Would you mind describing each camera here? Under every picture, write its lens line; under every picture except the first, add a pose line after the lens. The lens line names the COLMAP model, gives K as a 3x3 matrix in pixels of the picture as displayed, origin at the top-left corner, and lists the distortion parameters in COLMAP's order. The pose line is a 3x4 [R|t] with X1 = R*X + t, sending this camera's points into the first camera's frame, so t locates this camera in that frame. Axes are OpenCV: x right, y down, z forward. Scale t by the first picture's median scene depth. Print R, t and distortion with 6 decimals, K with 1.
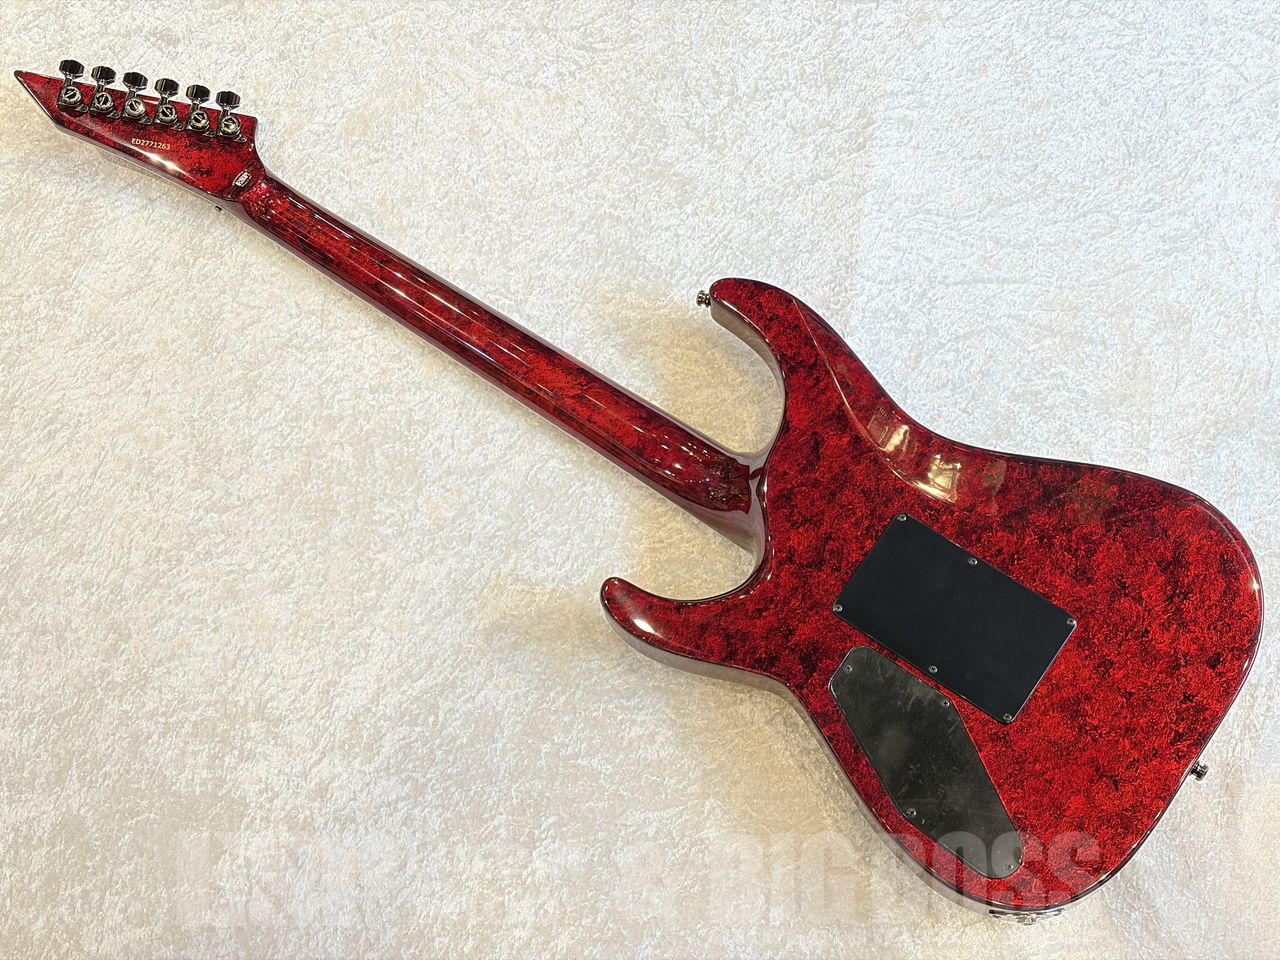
lens RADIAL K [[1971.3, 0, 651.8], [0, 1971.3, 479.8], [0, 0, 1]] dist [0.284195, -1.151456]
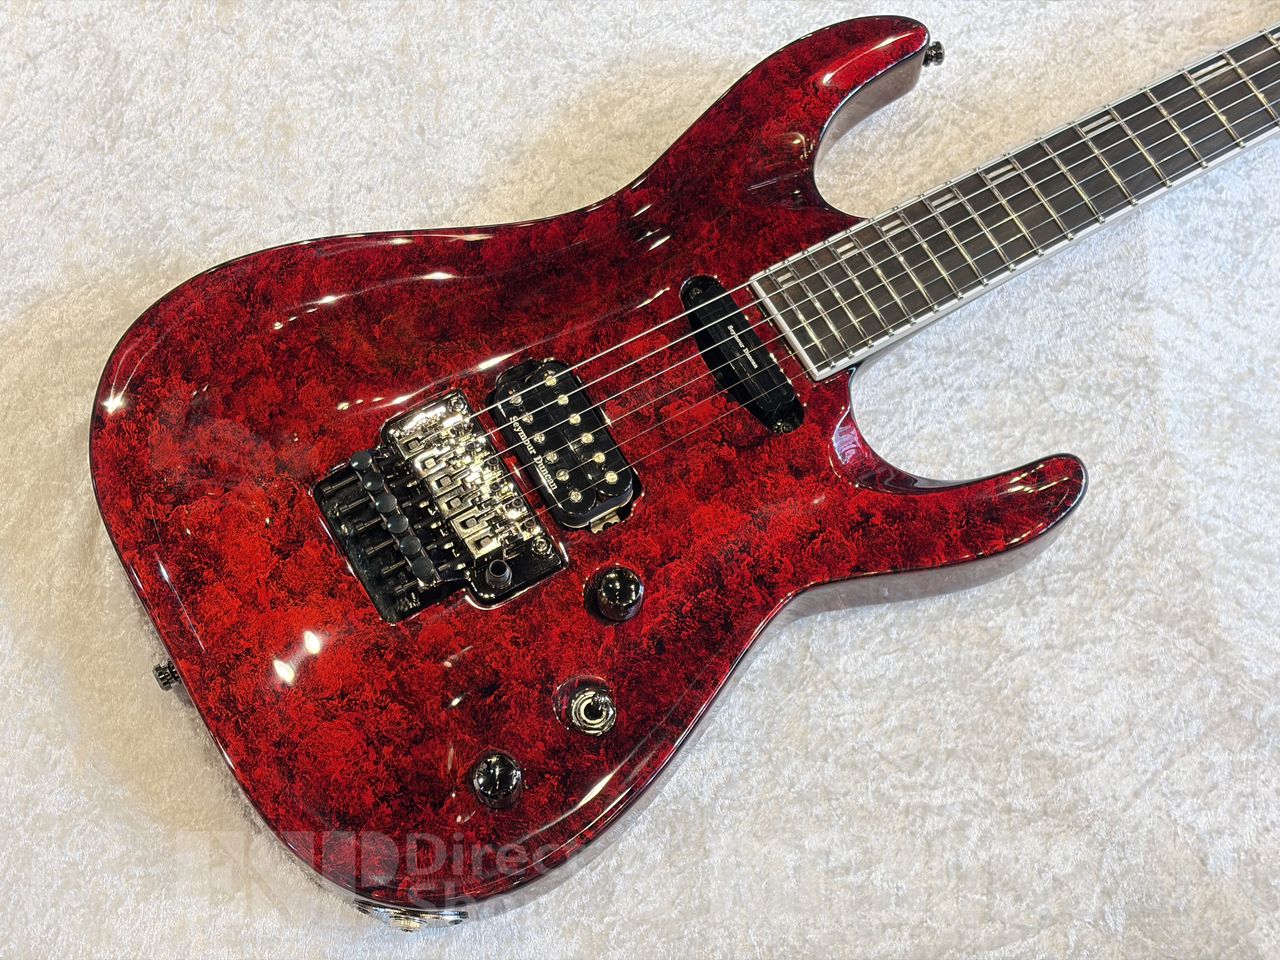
lens RADIAL K [[2015.1, 0, 623.9], [0, 2015.1, 483.0], [0, 0, 1]] dist [0.292495, -1.247881]
pose [[0.984139, -0.045365, 0.171498, -0.195552], [0.057010, 0.996346, -0.063597, 0.052368], [-0.167986, 0.072366, 0.983130, 0.355119]]
